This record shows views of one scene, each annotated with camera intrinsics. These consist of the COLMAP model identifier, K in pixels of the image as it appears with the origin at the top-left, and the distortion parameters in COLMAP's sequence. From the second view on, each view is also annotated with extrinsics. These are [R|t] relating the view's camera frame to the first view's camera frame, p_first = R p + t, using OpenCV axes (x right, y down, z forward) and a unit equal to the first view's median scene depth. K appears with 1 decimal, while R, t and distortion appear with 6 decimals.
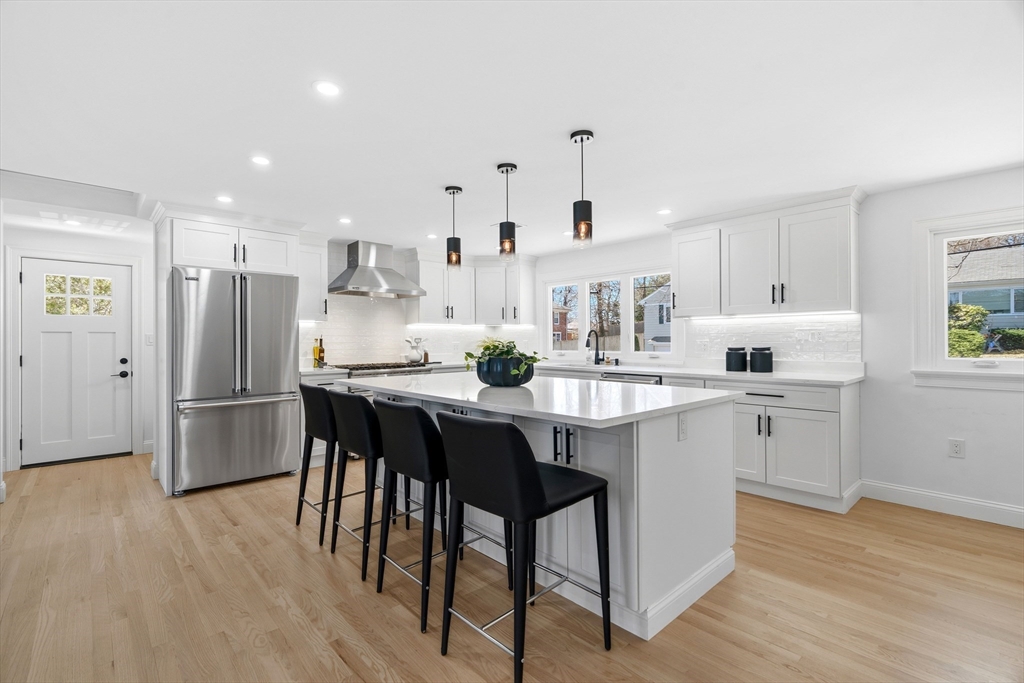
lens RADIAL K [[455.7, 0, 502.9], [0, 455.7, 340.9], [0, 0, 1]] dist [-0.000689, 0.000197]
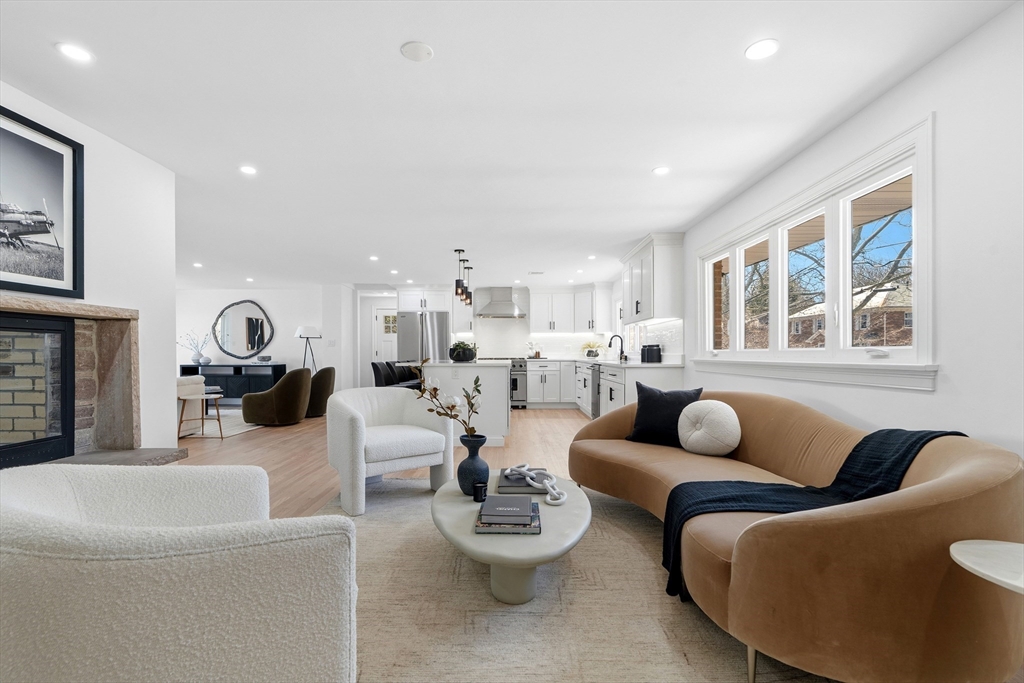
lens RADIAL K [[467.5, 0, 505.6], [0, 467.5, 354.3], [0, 0, 1]] dist [-0.001567, 0.000136]
pose [[0.729919, 0.006512, -0.683503, 1.126986], [-0.002930, 0.999975, 0.006398, 0.032692], [0.683527, -0.002668, 0.729920, -0.327013]]
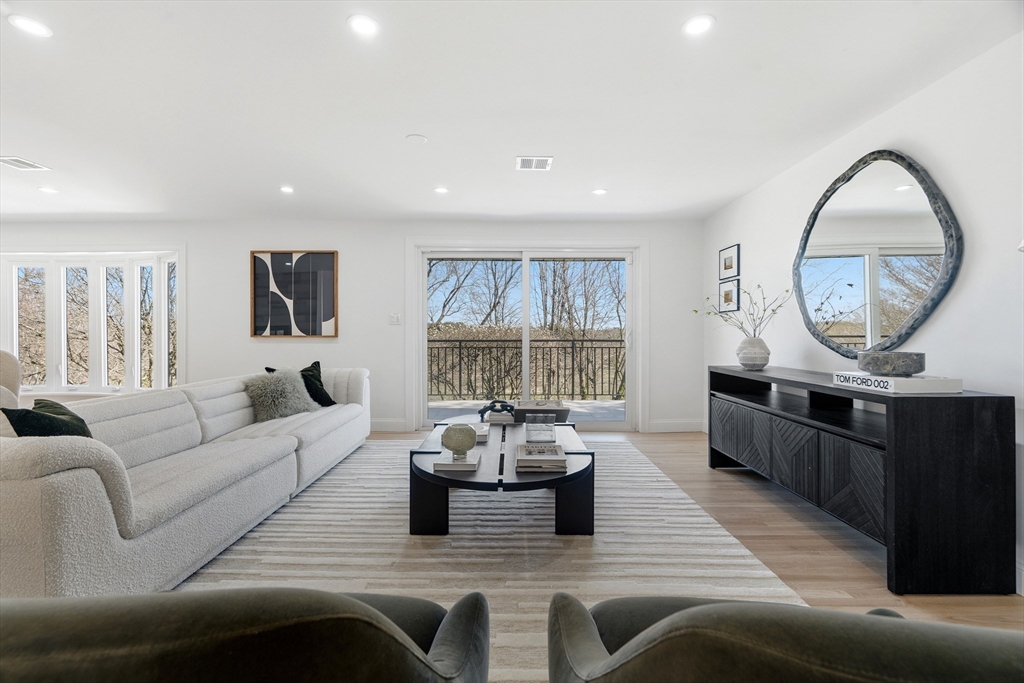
lens RADIAL K [[467.5, 0, 505.6], [0, 467.5, 354.3], [0, 0, 1]] dist [-0.001567, 0.000136]
pose [[-0.678767, 0.031702, -0.733669, -0.483606], [-0.004646, 0.998862, 0.047459, 0.034299], [0.734339, 0.035622, -0.677848, 0.528204]]
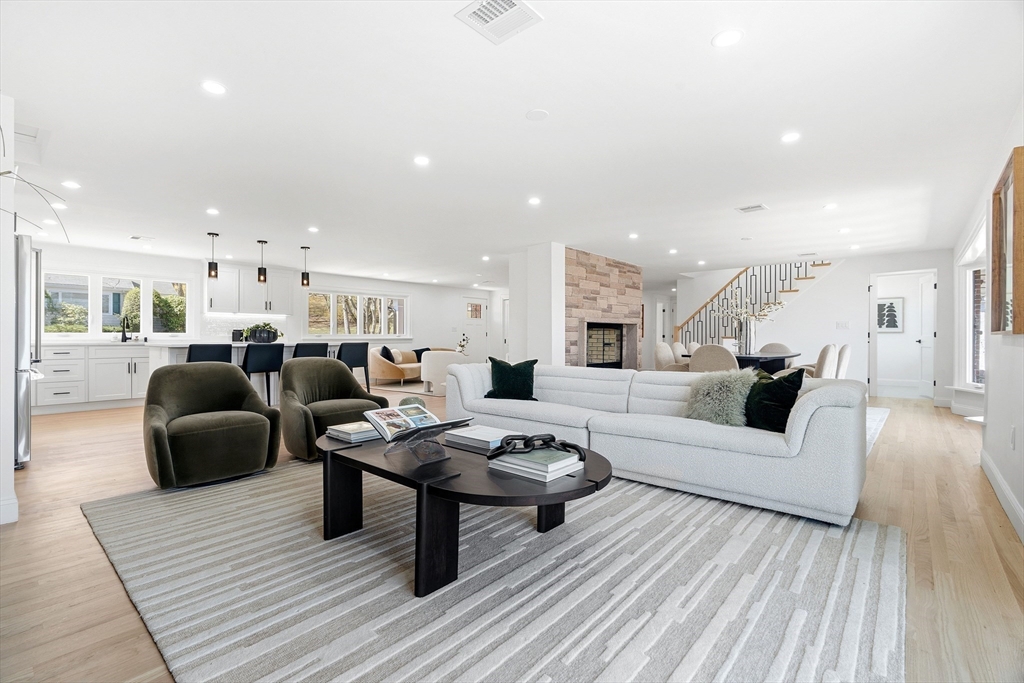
lens RADIAL K [[463.1, 0, 512.0], [0, 463.1, 341.5], [0, 0, 1]] dist [0.000407, 0.000691]
pose [[-0.113622, -0.005738, 0.993507, -1.536334], [-0.000486, 0.999984, 0.005720, 0.050730], [-0.993524, 0.000167, -0.113623, 0.050005]]
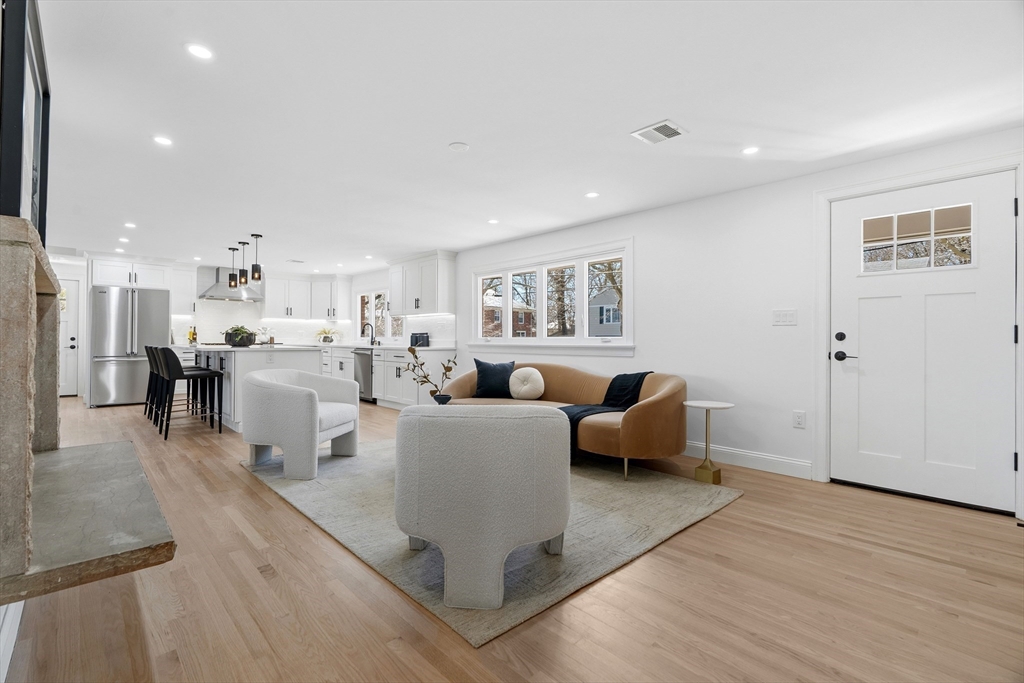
lens RADIAL K [[464.1, 0, 501.2], [0, 464.1, 337.0], [0, 0, 1]] dist [-0.000670, 0.000175]
pose [[0.999936, 0.011258, 0.000822, 0.809809], [-0.011251, 0.999907, -0.007723, 0.037950], [-0.000909, 0.007713, 0.999970, -0.768030]]
